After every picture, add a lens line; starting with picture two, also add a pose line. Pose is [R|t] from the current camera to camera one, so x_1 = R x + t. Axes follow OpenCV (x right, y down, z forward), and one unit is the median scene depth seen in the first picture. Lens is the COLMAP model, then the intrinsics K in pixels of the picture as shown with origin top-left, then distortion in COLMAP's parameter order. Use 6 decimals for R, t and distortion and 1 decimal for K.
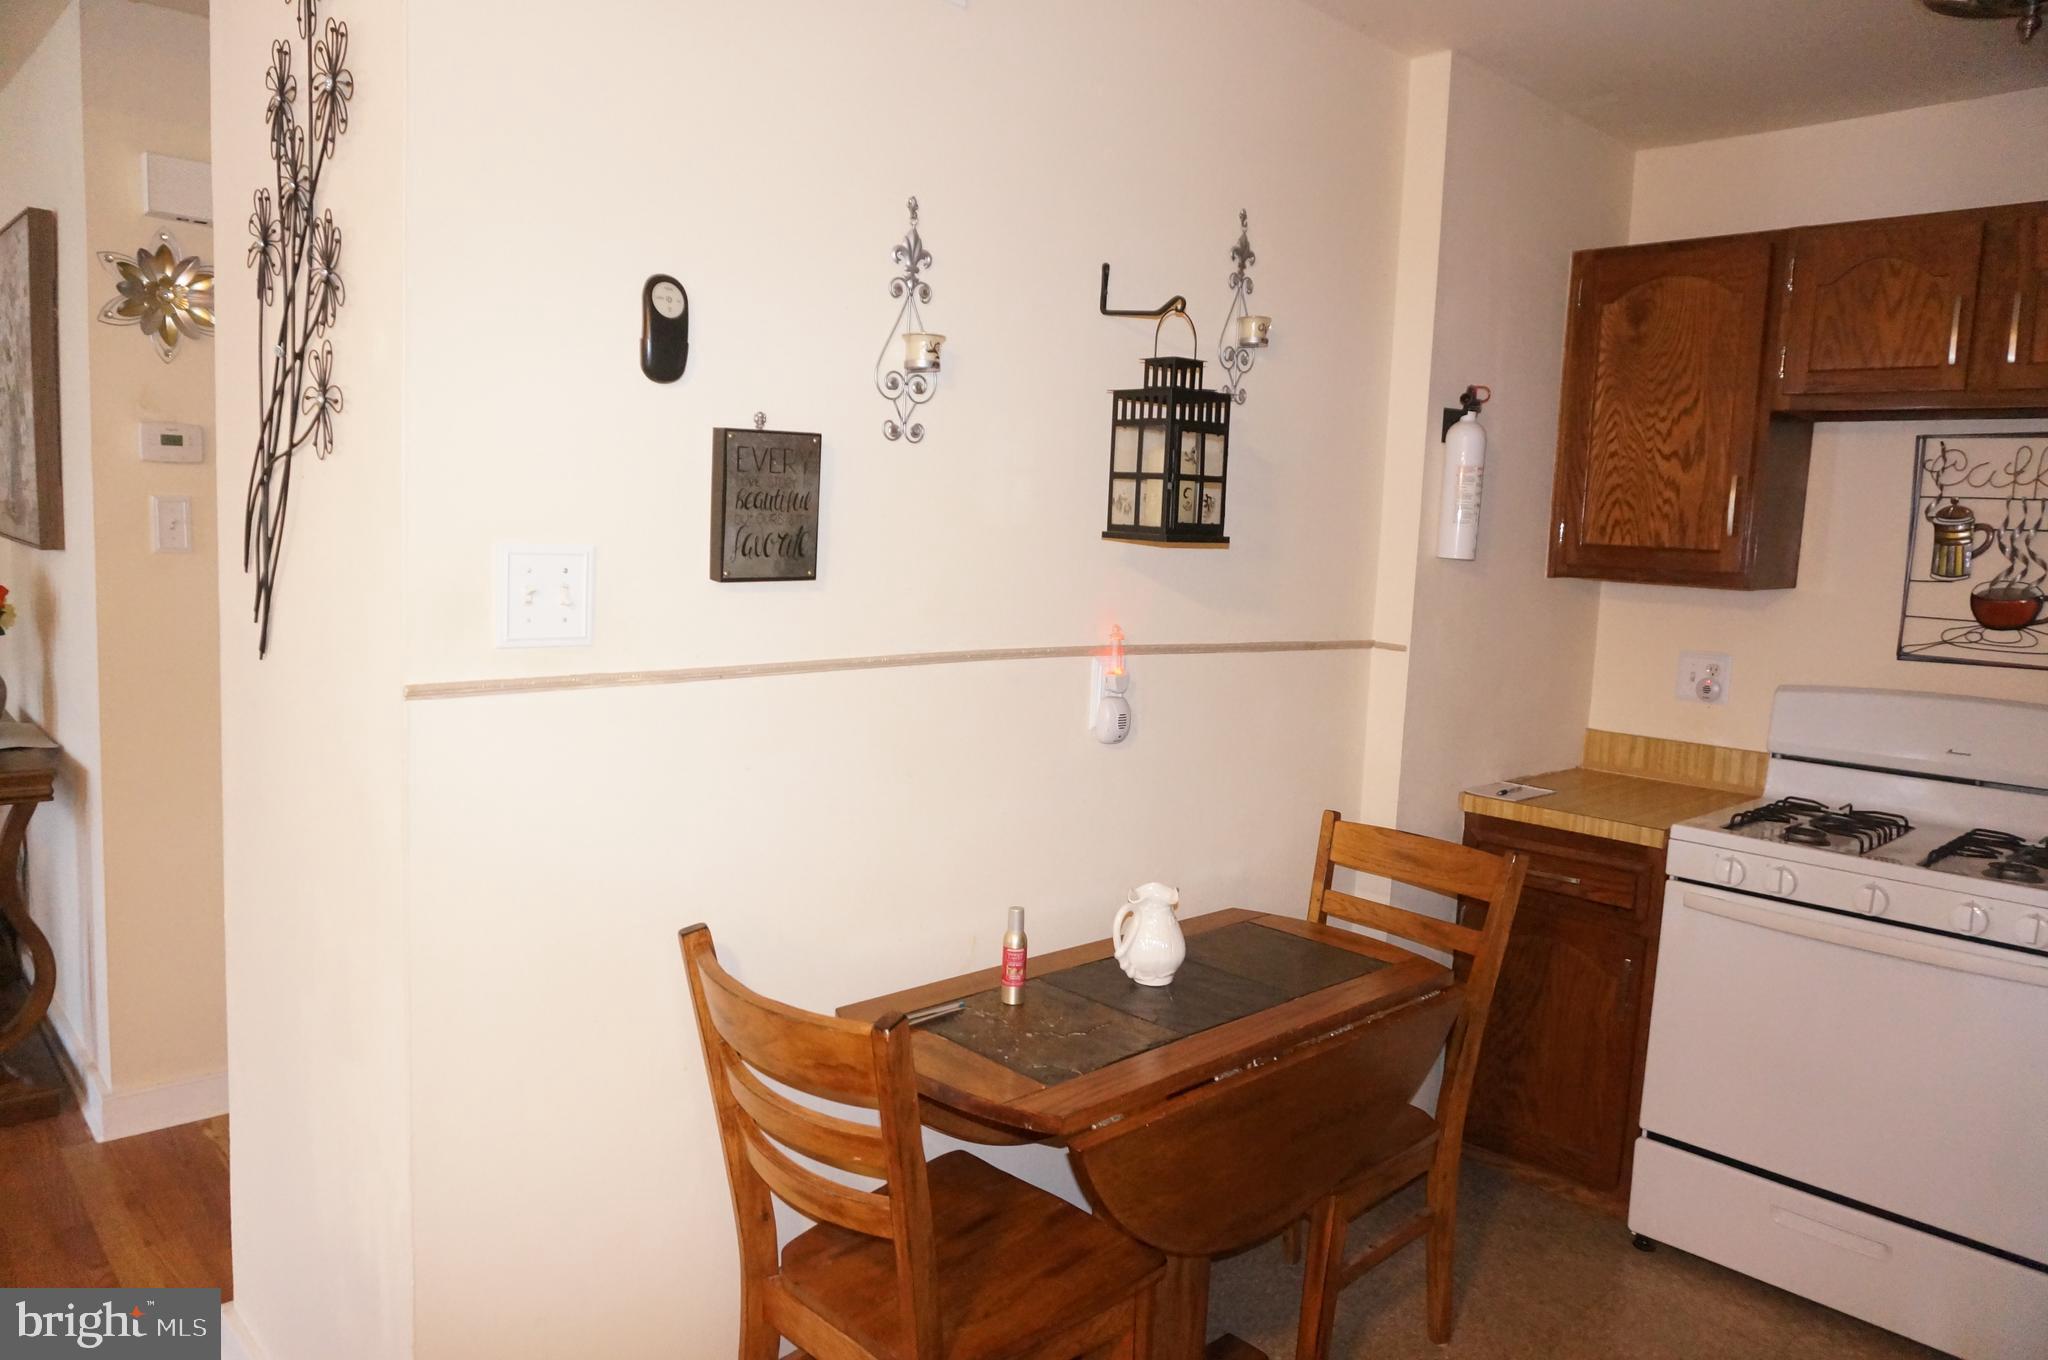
lens RADIAL K [[1365.9, 0, 1022.2], [0, 1365.9, 680.9], [0, 0, 1]] dist [-0.050299, 0.037826]
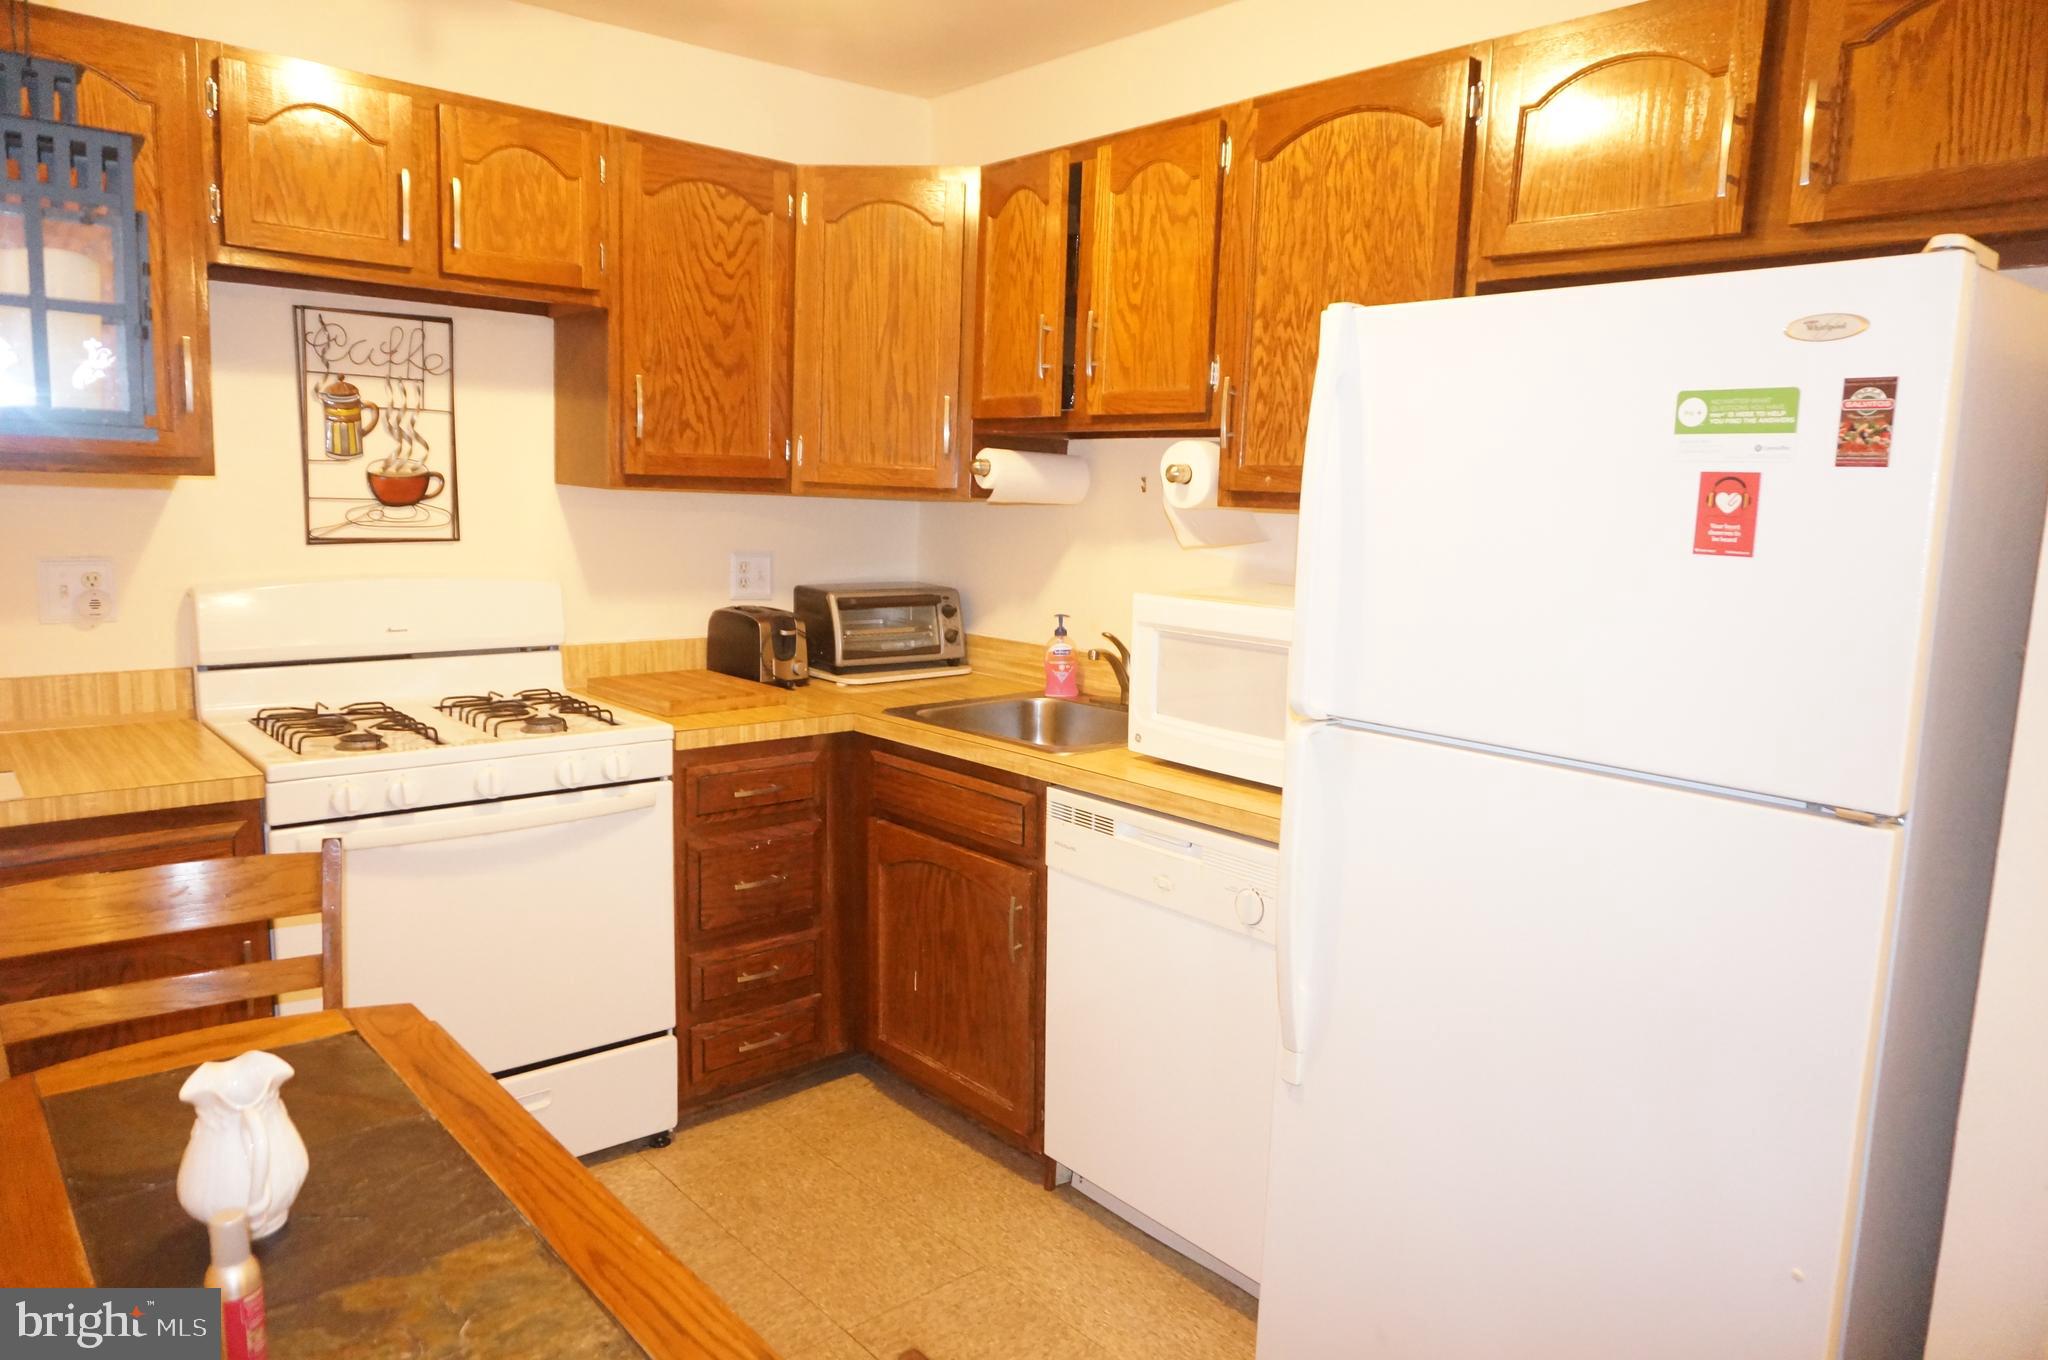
lens RADIAL K [[1365.9, 0, 1022.2], [0, 1365.9, 680.9], [0, 0, 1]] dist [-0.050299, 0.037826]
pose [[0.048101, -0.187574, 0.981072, -0.282959], [0.082477, 0.979601, 0.183249, -0.055499], [-0.995431, 0.072102, 0.062591, 0.451064]]
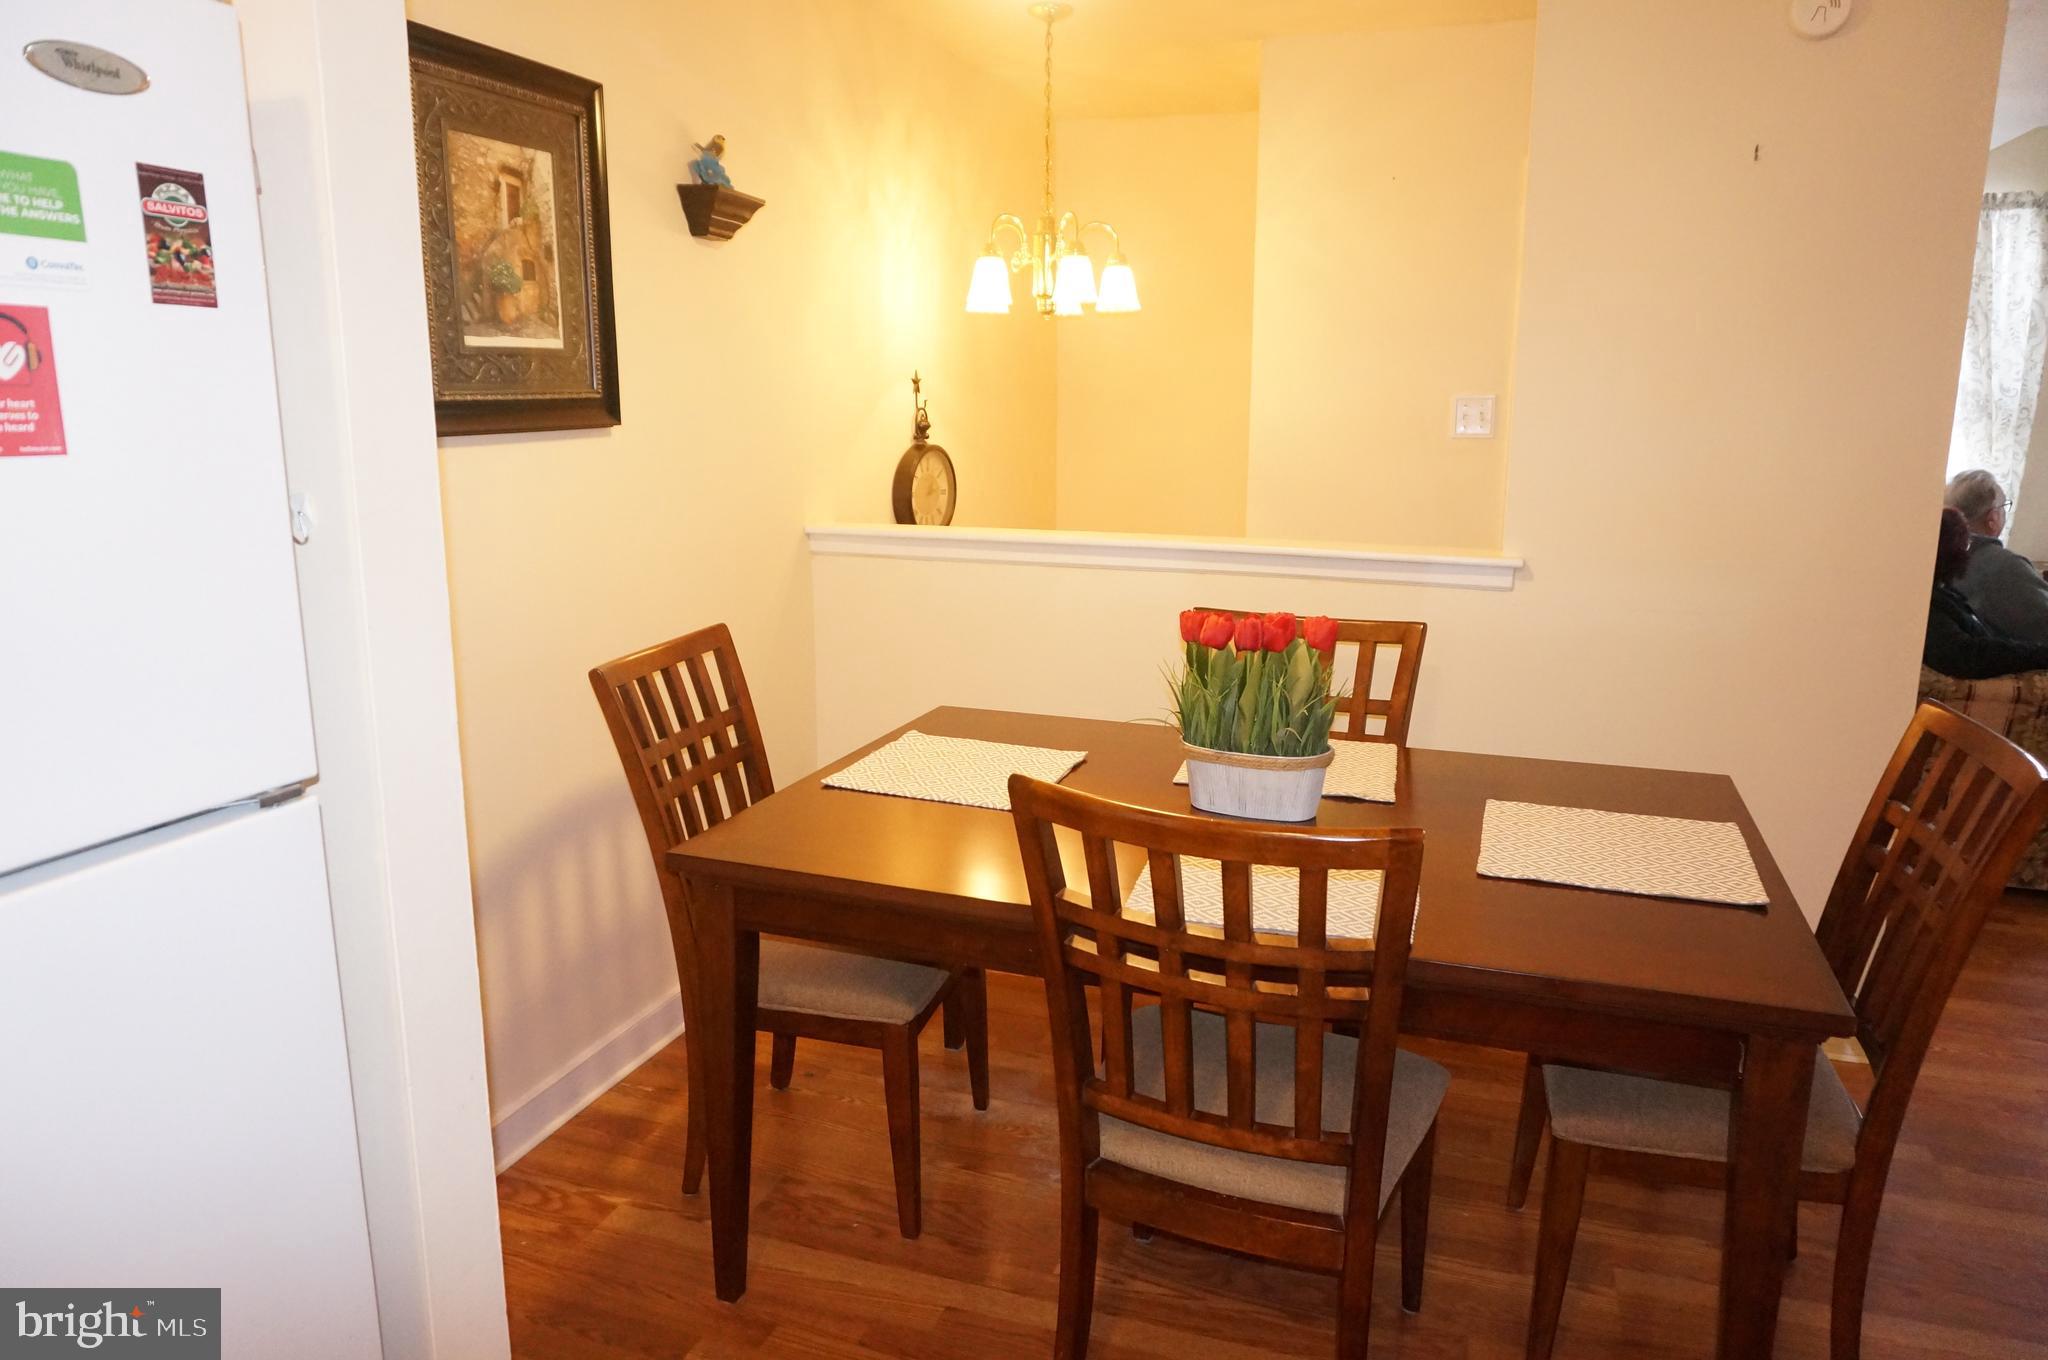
lens RADIAL K [[1365.9, 0, 1022.2], [0, 1365.9, 680.9], [0, 0, 1]] dist [-0.050299, 0.037826]
pose [[-0.880912, 0.043671, -0.471261, 0.166743], [-0.098623, 0.956937, 0.273029, -0.040338], [0.462890, 0.286992, -0.838670, 0.560021]]
